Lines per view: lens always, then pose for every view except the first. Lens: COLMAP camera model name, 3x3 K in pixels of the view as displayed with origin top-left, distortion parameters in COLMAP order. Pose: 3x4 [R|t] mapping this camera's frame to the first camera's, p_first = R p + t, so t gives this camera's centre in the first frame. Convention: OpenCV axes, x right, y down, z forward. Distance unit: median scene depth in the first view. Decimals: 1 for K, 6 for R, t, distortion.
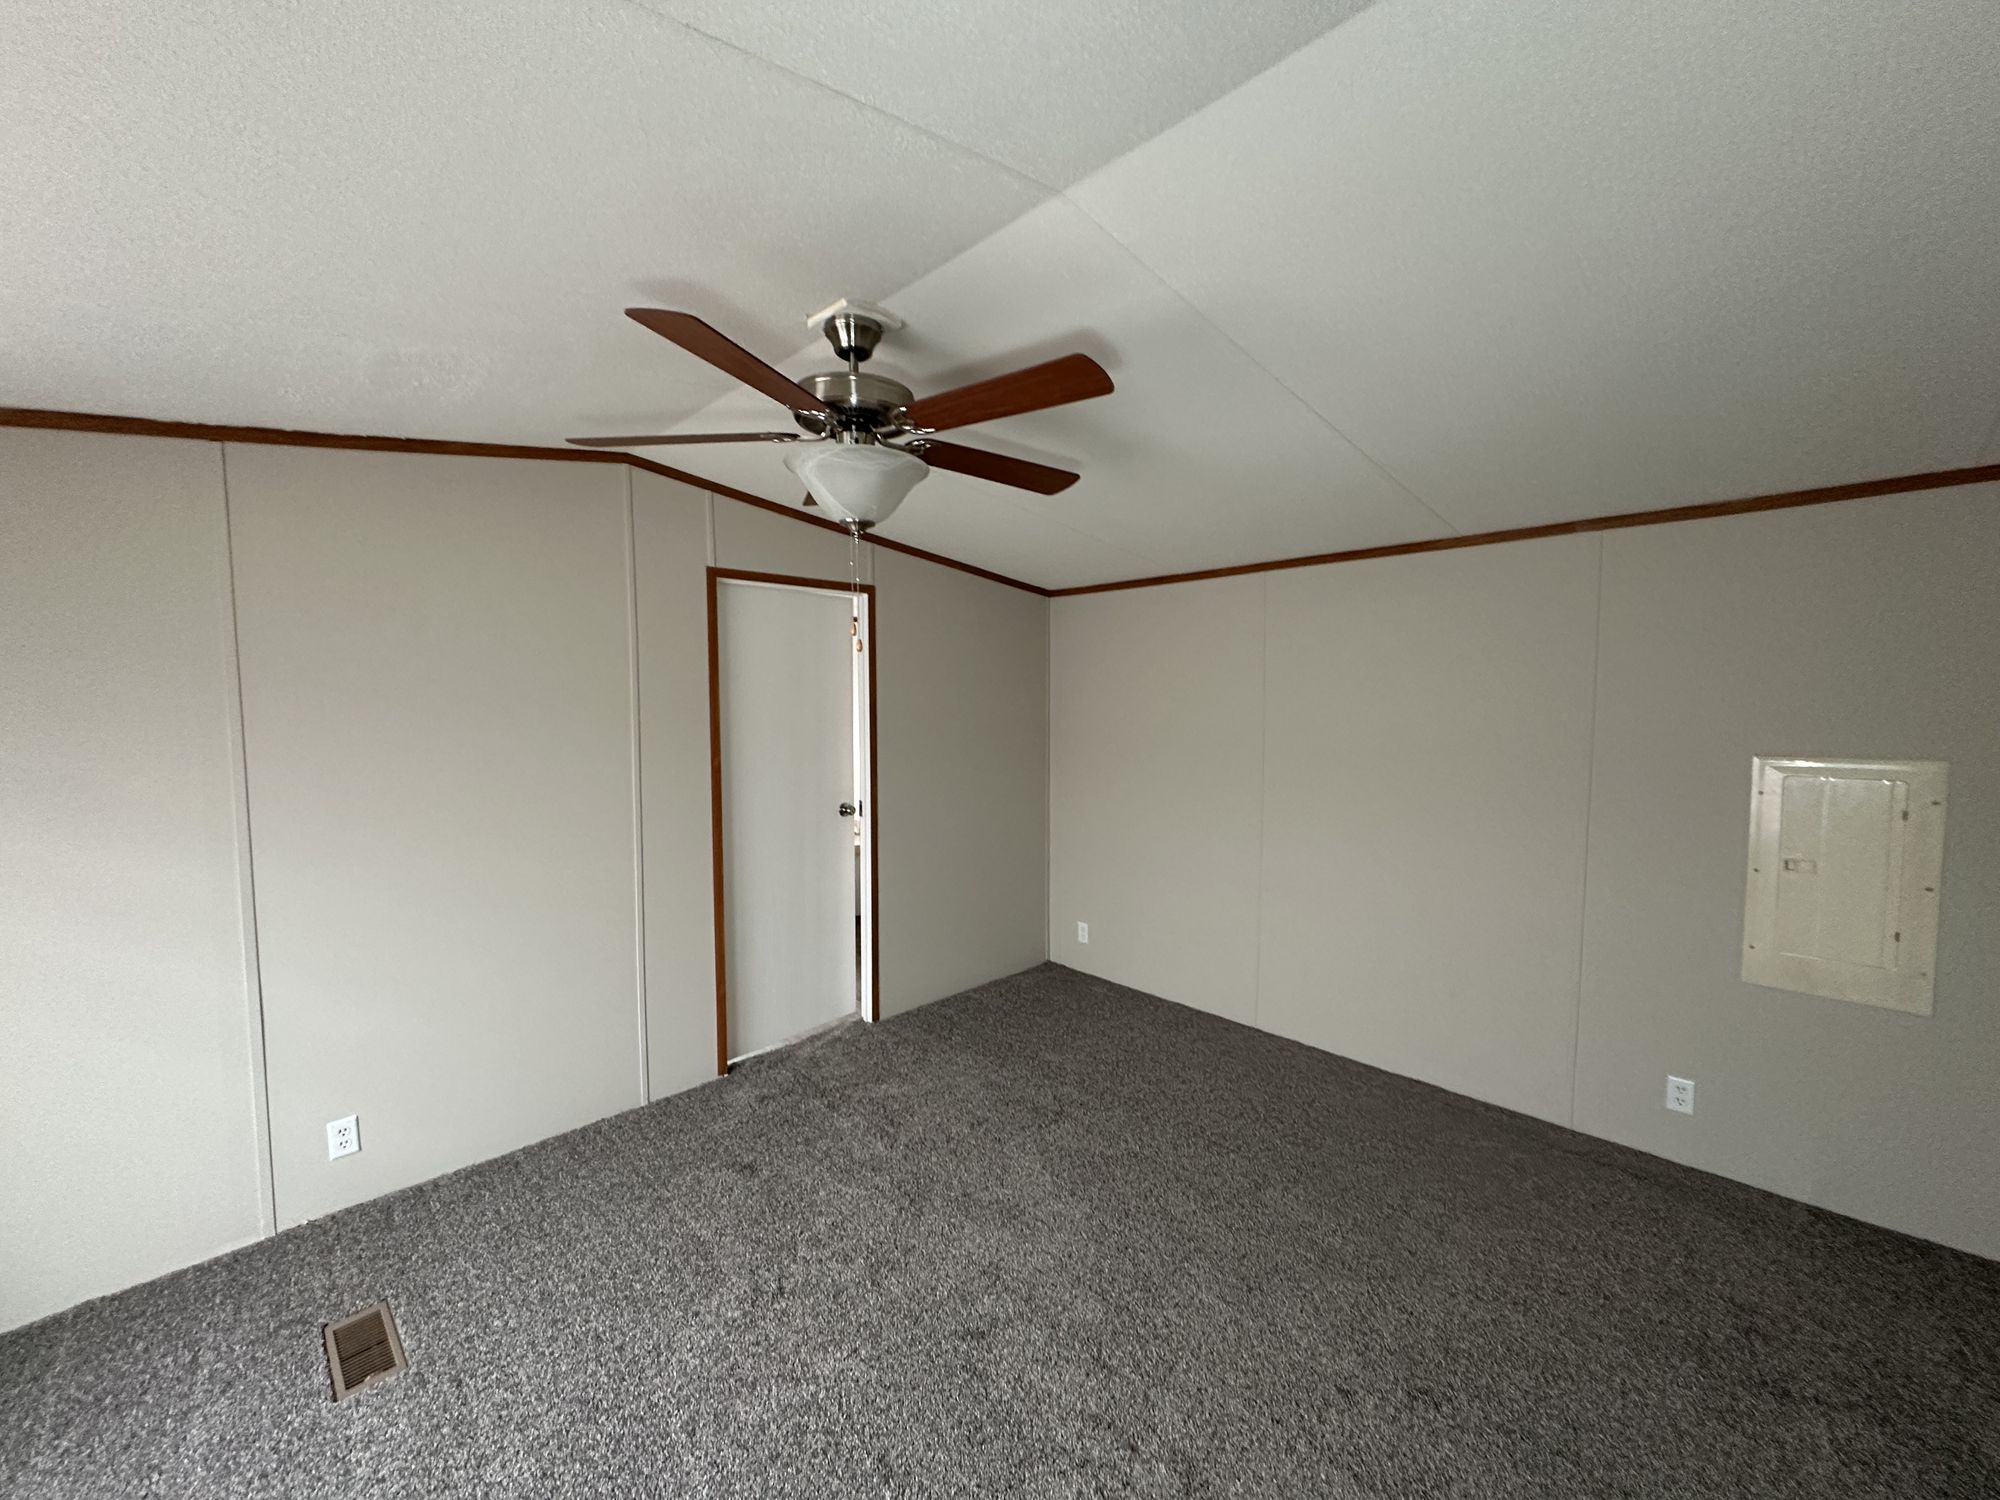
lens RADIAL K [[797.0, 0, 997.7], [0, 797.0, 745.1], [0, 0, 1]] dist [0.000507, -0.000014]
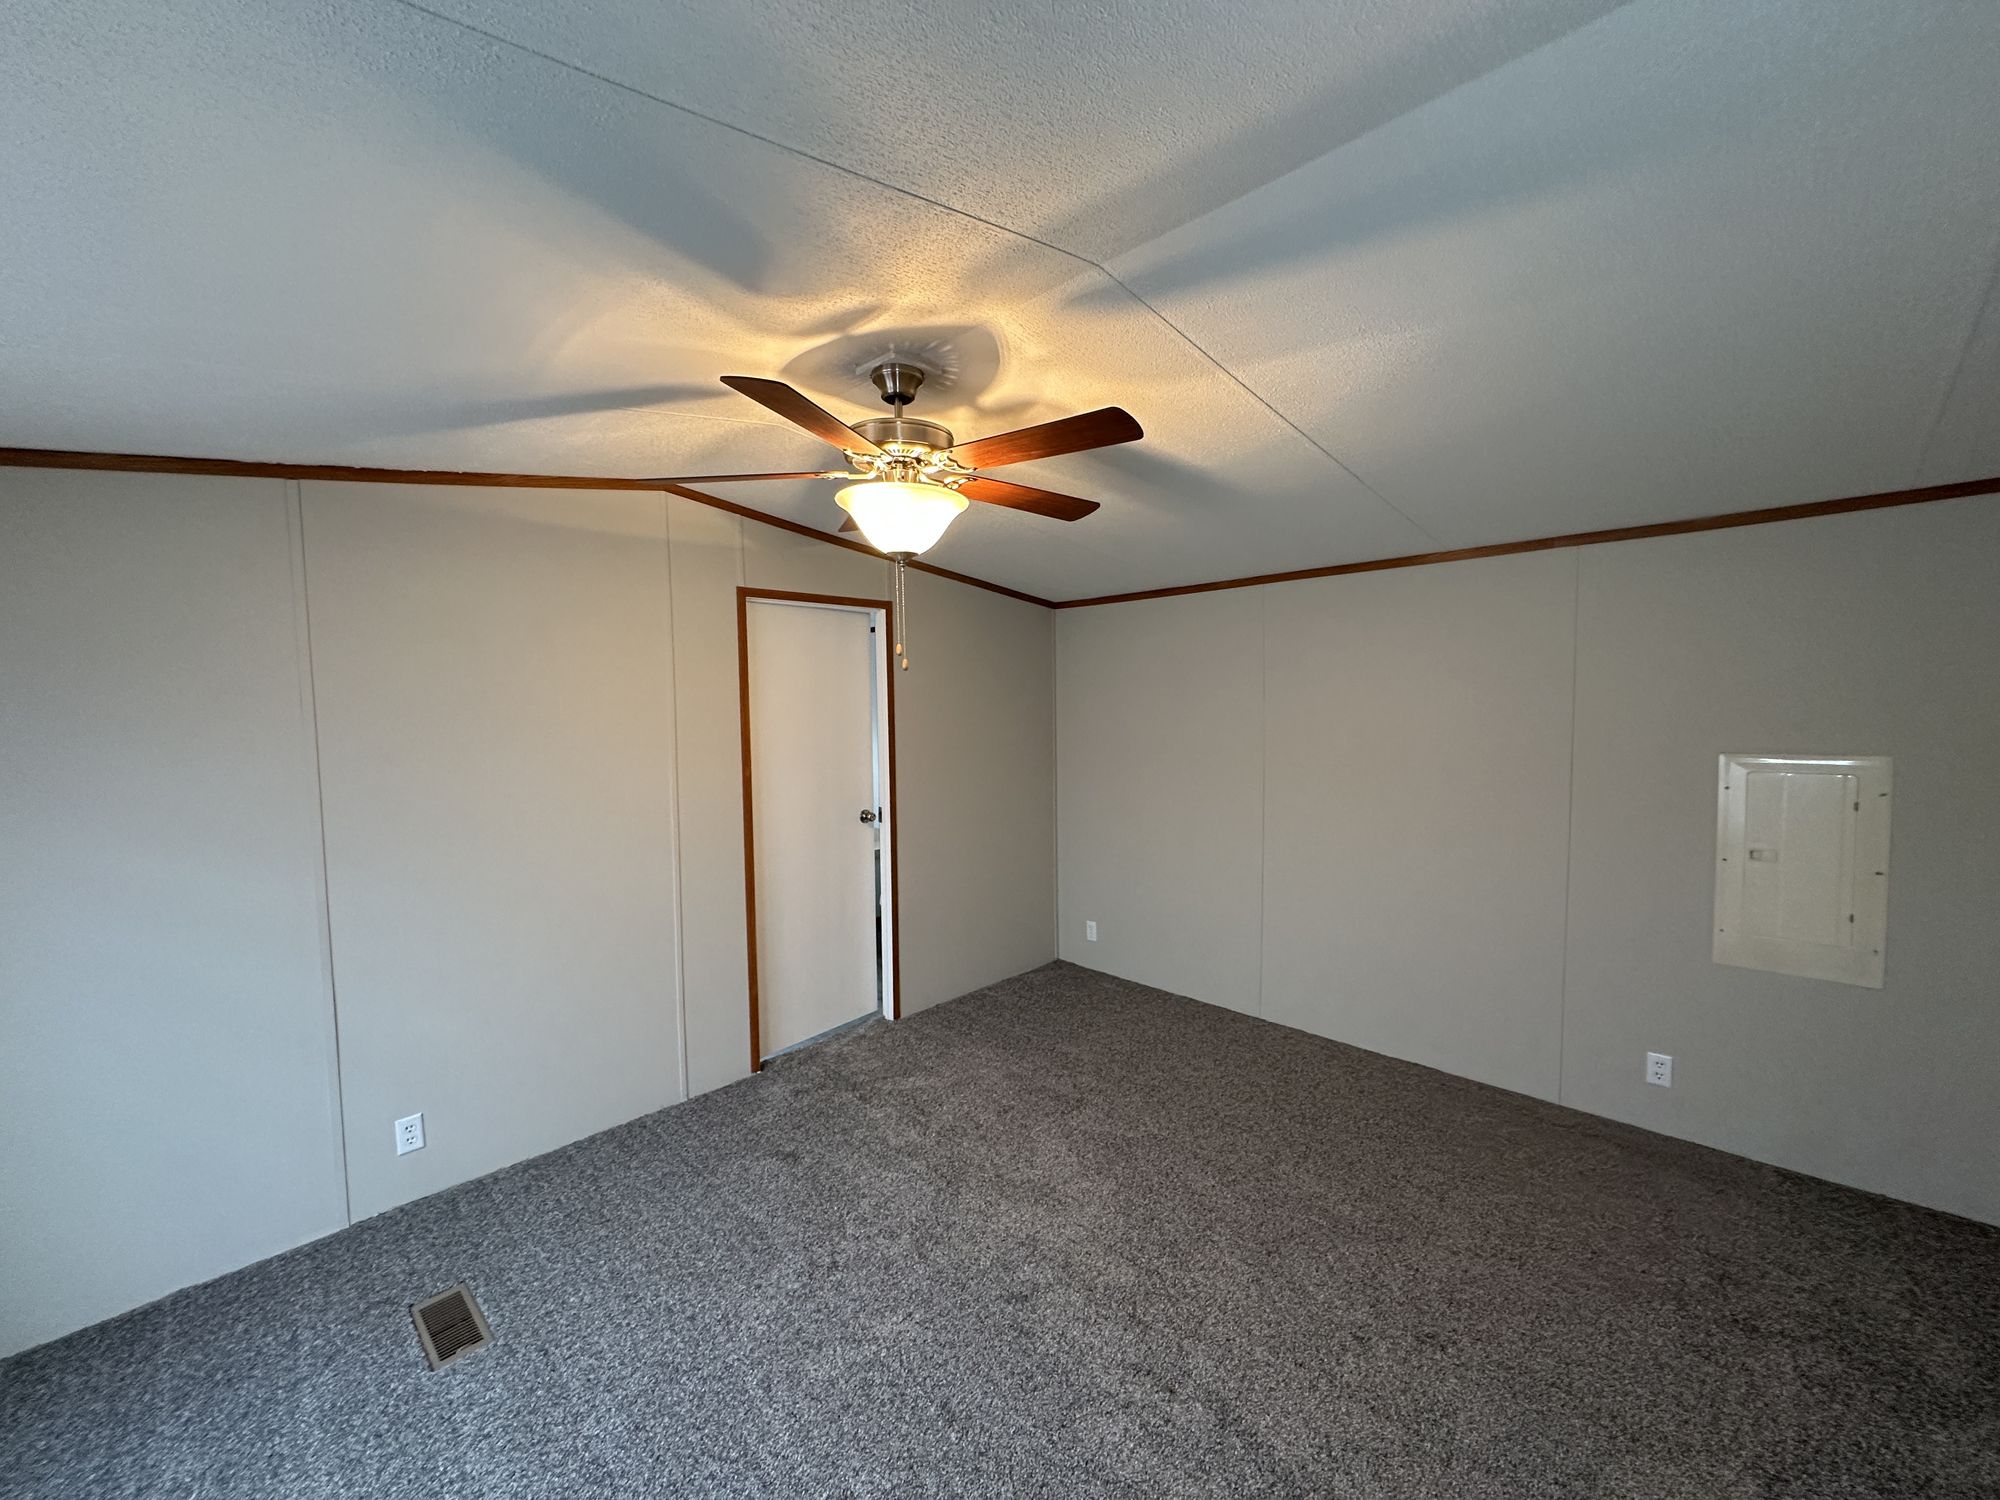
lens RADIAL K [[797.0, 0, 998.0], [0, 797.0, 745.7], [0, 0, 1]] dist [0.000507, -0.000014]
pose [[0.999781, -0.013952, 0.015626, -0.059215], [0.014023, 0.999892, -0.004403, -0.007127], [-0.015563, 0.004622, 0.999868, -0.081744]]
